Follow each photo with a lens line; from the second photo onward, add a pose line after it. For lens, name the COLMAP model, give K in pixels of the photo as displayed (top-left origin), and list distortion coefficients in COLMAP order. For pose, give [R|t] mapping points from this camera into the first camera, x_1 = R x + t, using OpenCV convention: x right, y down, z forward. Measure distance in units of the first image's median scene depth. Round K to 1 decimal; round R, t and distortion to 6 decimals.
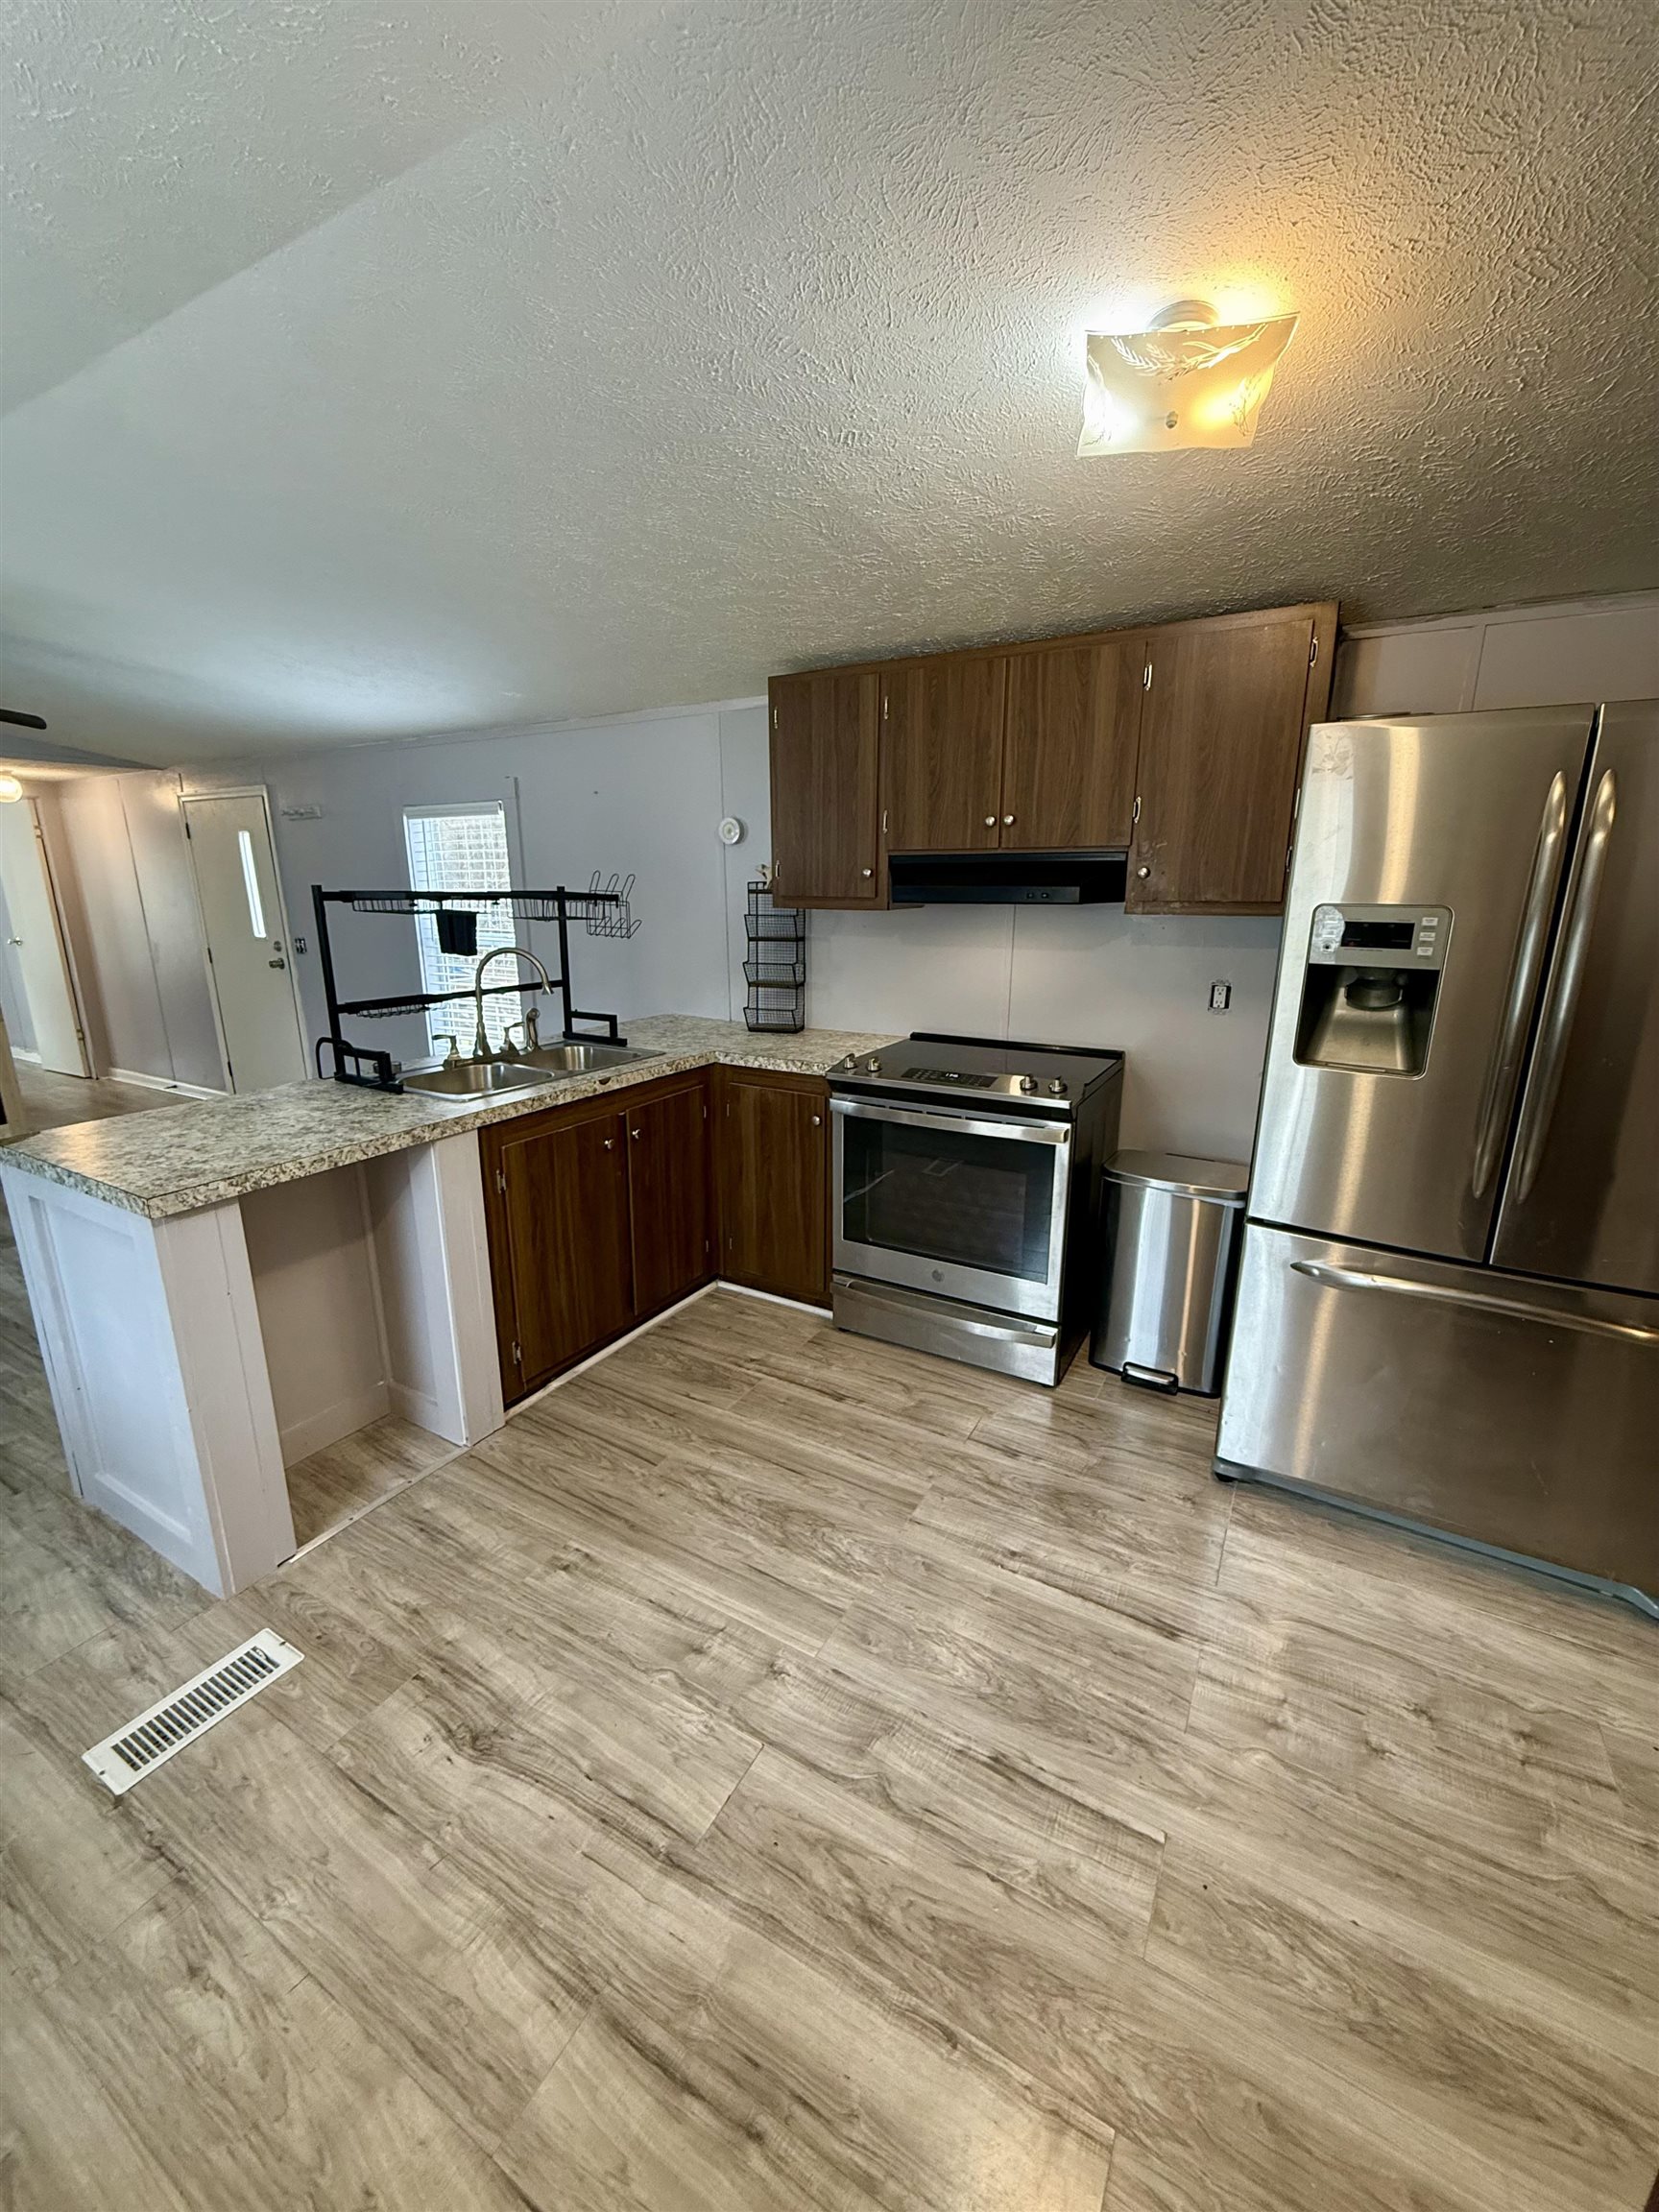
lens RADIAL K [[881.8, 0, 834.9], [0, 881.8, 1103.4], [0, 0, 1]] dist [0.002059, 0.000158]
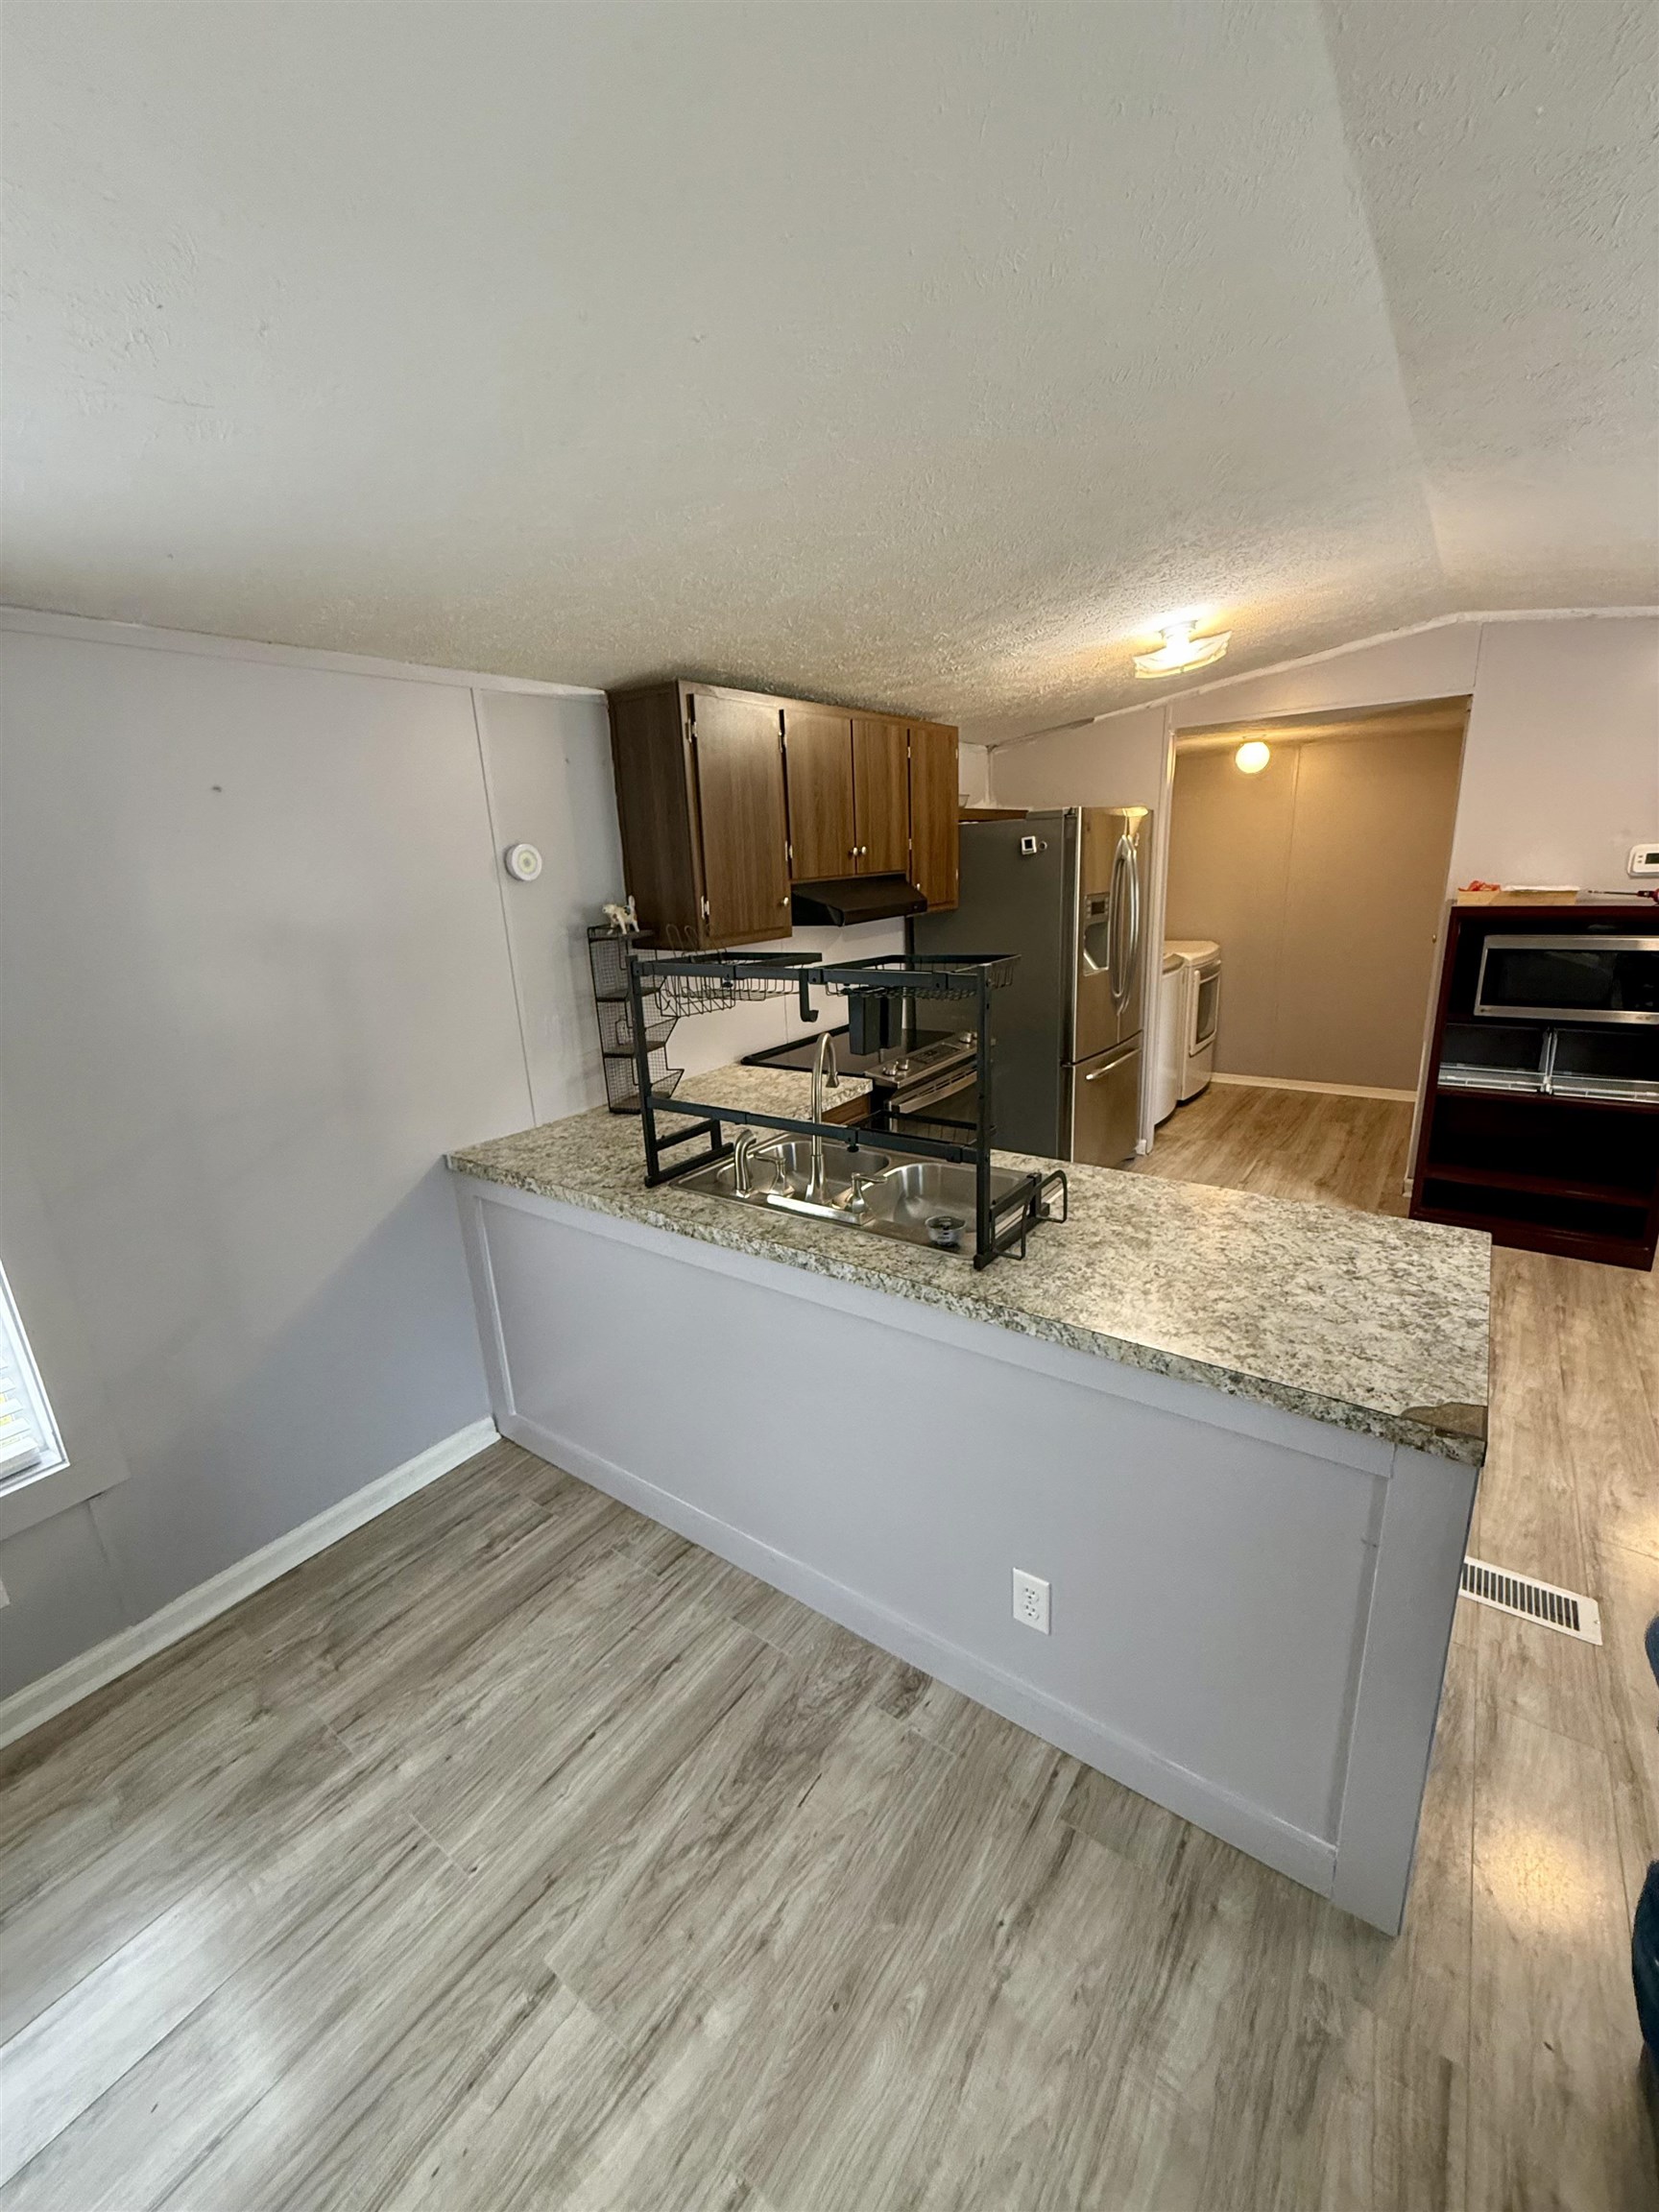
lens RADIAL K [[881.8, 0, 830.0], [0, 881.8, 1105.2], [0, 0, 1]] dist [0.002059, 0.000158]
pose [[0.105982, -0.280272, 0.954052, -1.636816], [0.290027, 0.926450, 0.239946, -0.453177], [-0.951132, 0.251271, 0.179474, 1.375315]]
